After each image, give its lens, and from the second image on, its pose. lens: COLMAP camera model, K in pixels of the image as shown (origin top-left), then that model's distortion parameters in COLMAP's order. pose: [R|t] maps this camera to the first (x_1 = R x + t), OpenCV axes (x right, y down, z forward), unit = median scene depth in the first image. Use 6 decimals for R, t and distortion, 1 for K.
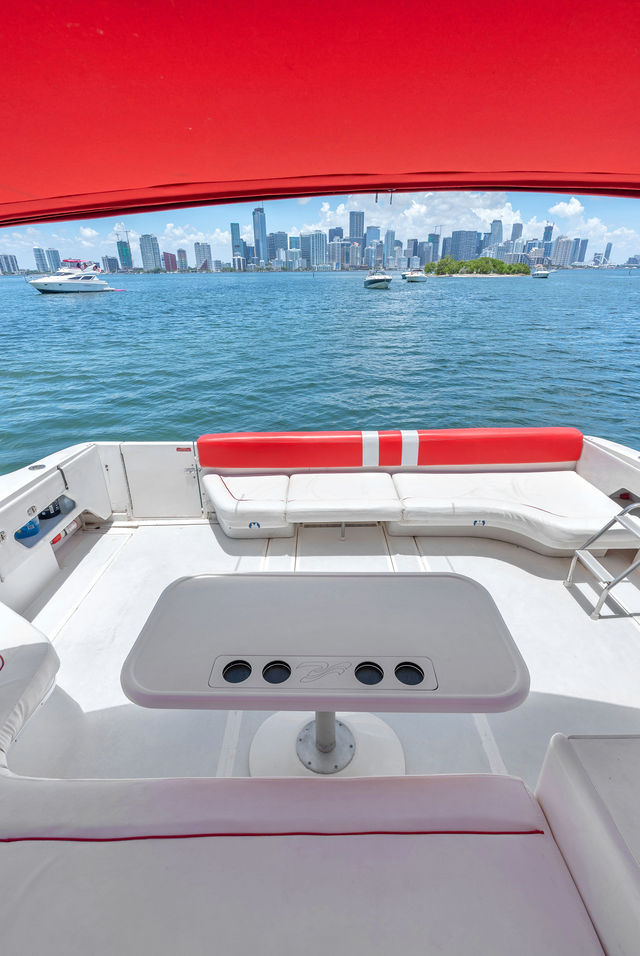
lens RADIAL K [[435.3, 0, 320.6], [0, 435.3, 481.7], [0, 0, 1]] dist [-0.002664, 0.000426]
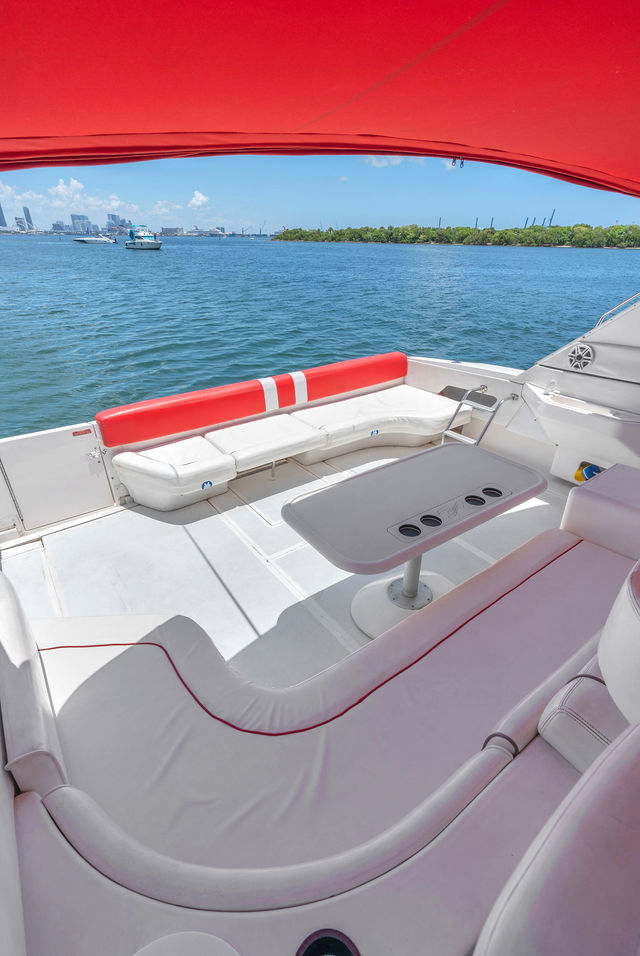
lens RADIAL K [[435.3, 0, 320.6], [0, 435.3, 481.7], [0, 0, 1]] dist [-0.002664, 0.000426]
pose [[0.812303, -0.278105, 0.512661, -0.403832], [0.245541, 0.960368, 0.131917, 0.023201], [-0.529030, 0.018723, 0.848397, 0.014100]]
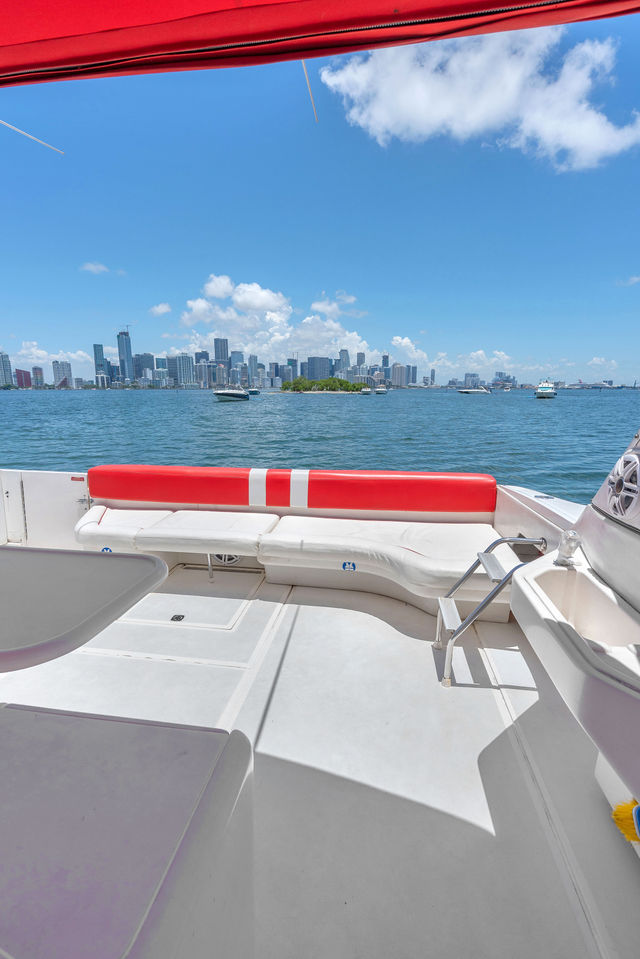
lens RADIAL K [[444.8, 0, 312.6], [0, 444.8, 478.4], [0, 0, 1]] dist [0.002943, 0.000294]
pose [[0.986814, 0.041609, -0.156421, 0.382434], [-0.079282, 0.966782, -0.242997, 0.131198], [0.141114, 0.252194, 0.957332, 0.097433]]
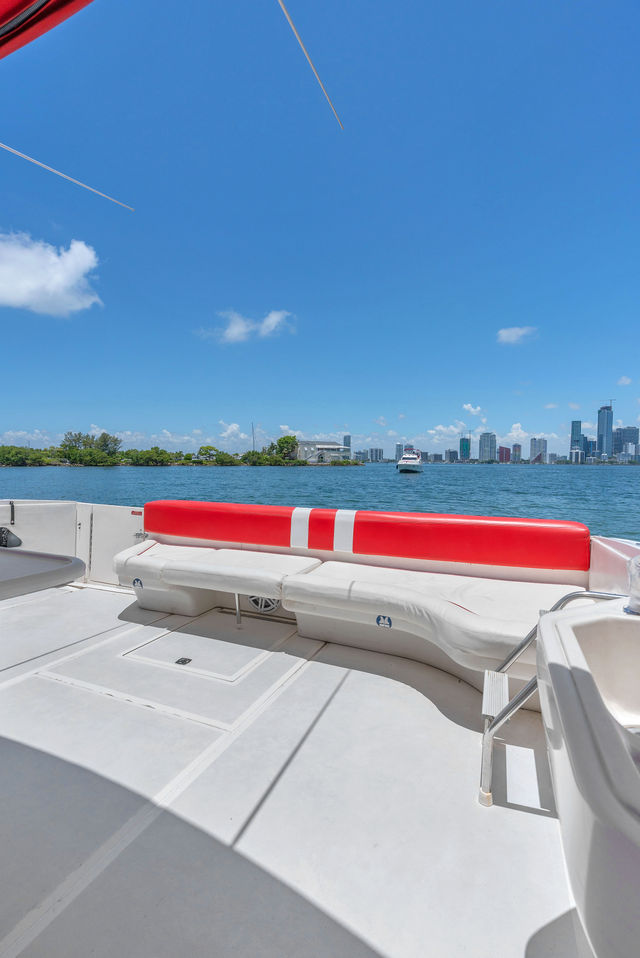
lens RADIAL K [[435.9, 0, 316.3], [0, 435.9, 477.3], [0, 0, 1]] dist [-0.000653, -0.000016]
pose [[0.917986, 0.033307, -0.395212, 0.481594], [-0.189693, 0.911975, -0.363755, 0.142907], [0.348308, 0.408891, 0.843498, 0.249573]]
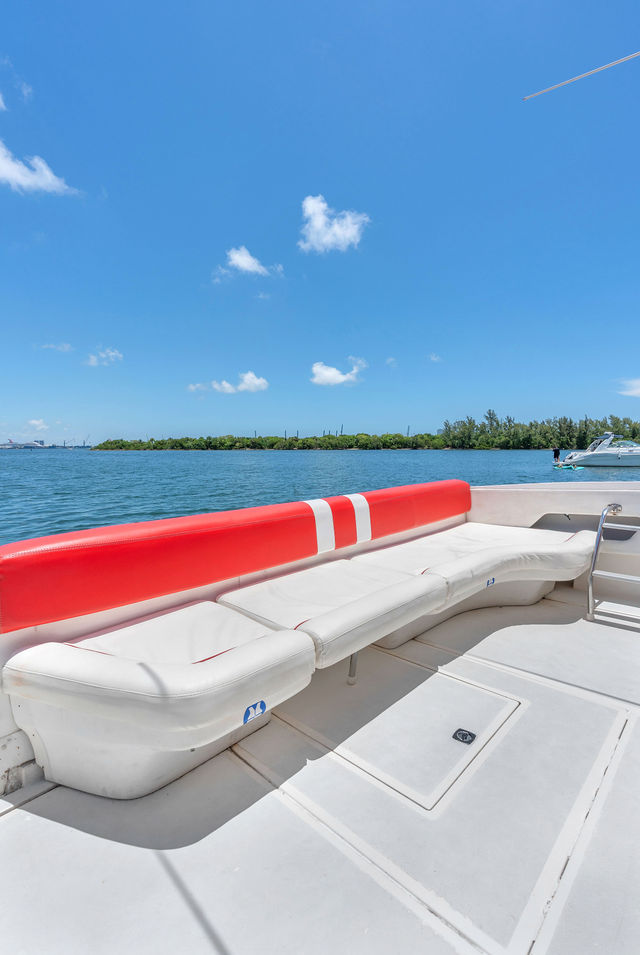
lens RADIAL K [[434.9, 0, 320.6], [0, 434.9, 481.2], [0, 0, 1]] dist [-0.002664, 0.000426]
pose [[0.704171, -0.055964, 0.707821, -0.339806], [0.311835, 0.919977, -0.237489, 0.018452], [-0.637889, 0.387957, 0.665273, 0.554146]]
